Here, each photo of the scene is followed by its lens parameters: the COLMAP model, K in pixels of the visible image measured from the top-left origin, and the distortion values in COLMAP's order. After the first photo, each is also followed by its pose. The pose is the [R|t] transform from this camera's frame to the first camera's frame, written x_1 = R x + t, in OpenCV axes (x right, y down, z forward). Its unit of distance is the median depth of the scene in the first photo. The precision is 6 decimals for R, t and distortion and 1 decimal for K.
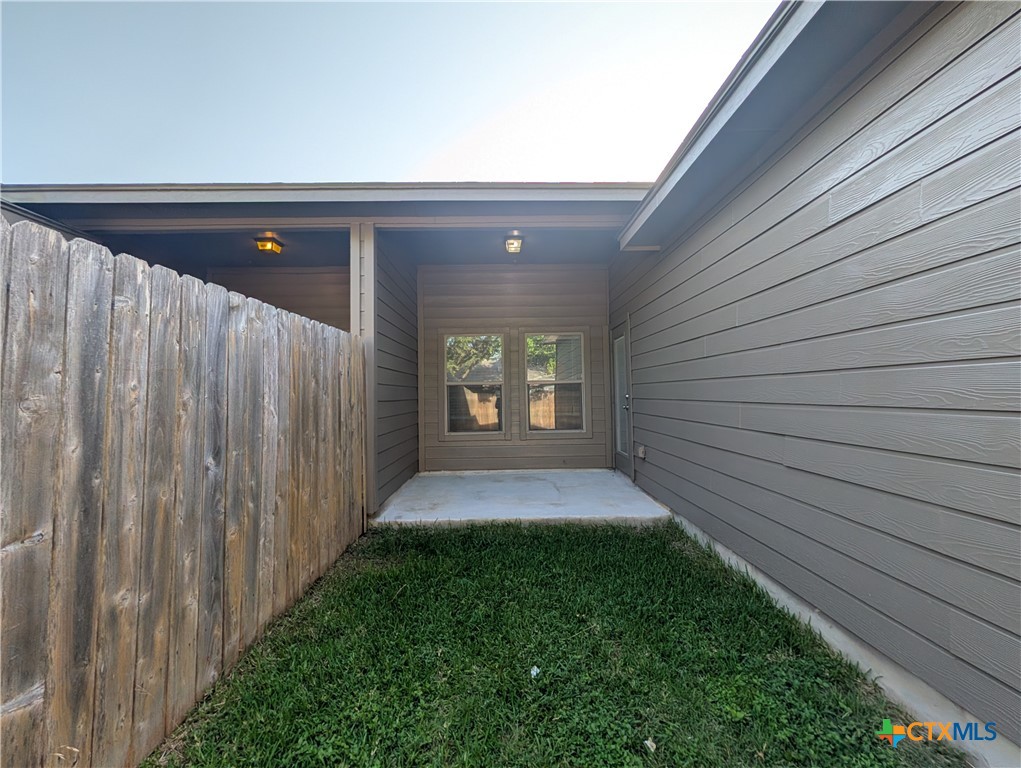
lens RADIAL K [[392.4, 0, 512.0], [0, 392.4, 381.4], [0, 0, 1]] dist [0.001414, 0.000299]
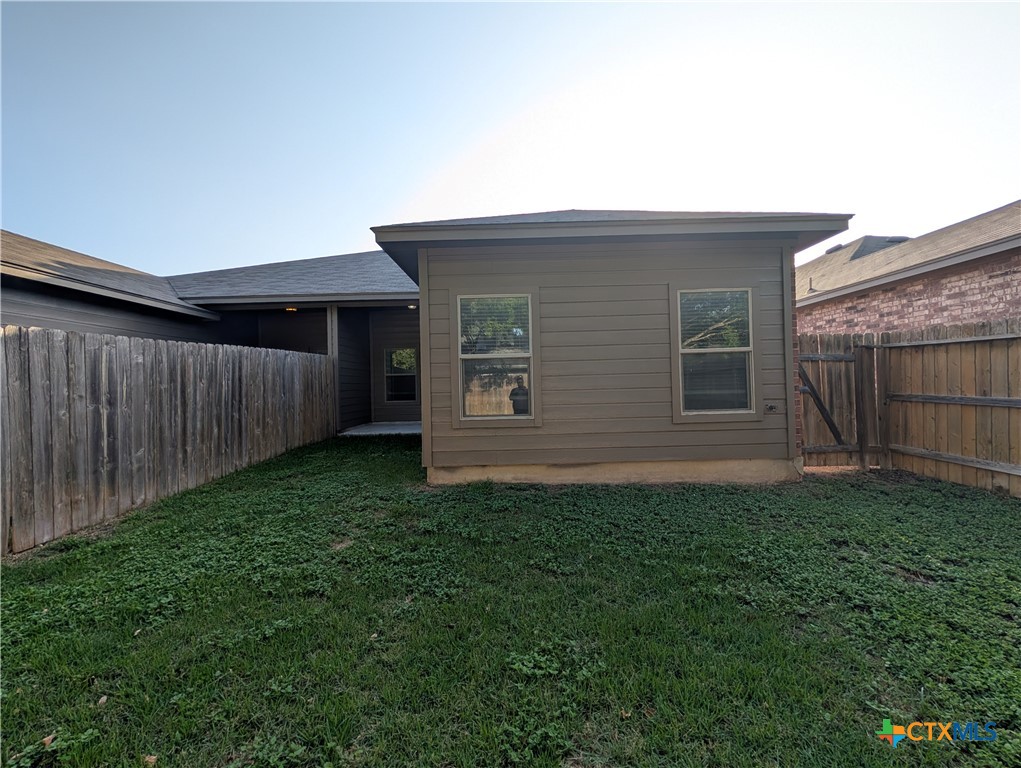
lens RADIAL K [[392.4, 0, 512.0], [0, 392.4, 381.4], [0, 0, 1]] dist [0.001414, 0.000299]
pose [[0.999637, -0.009457, -0.025238, 1.293218], [0.010064, 0.999660, 0.024046, -0.006041], [0.025002, -0.024291, 0.999392, -2.281277]]
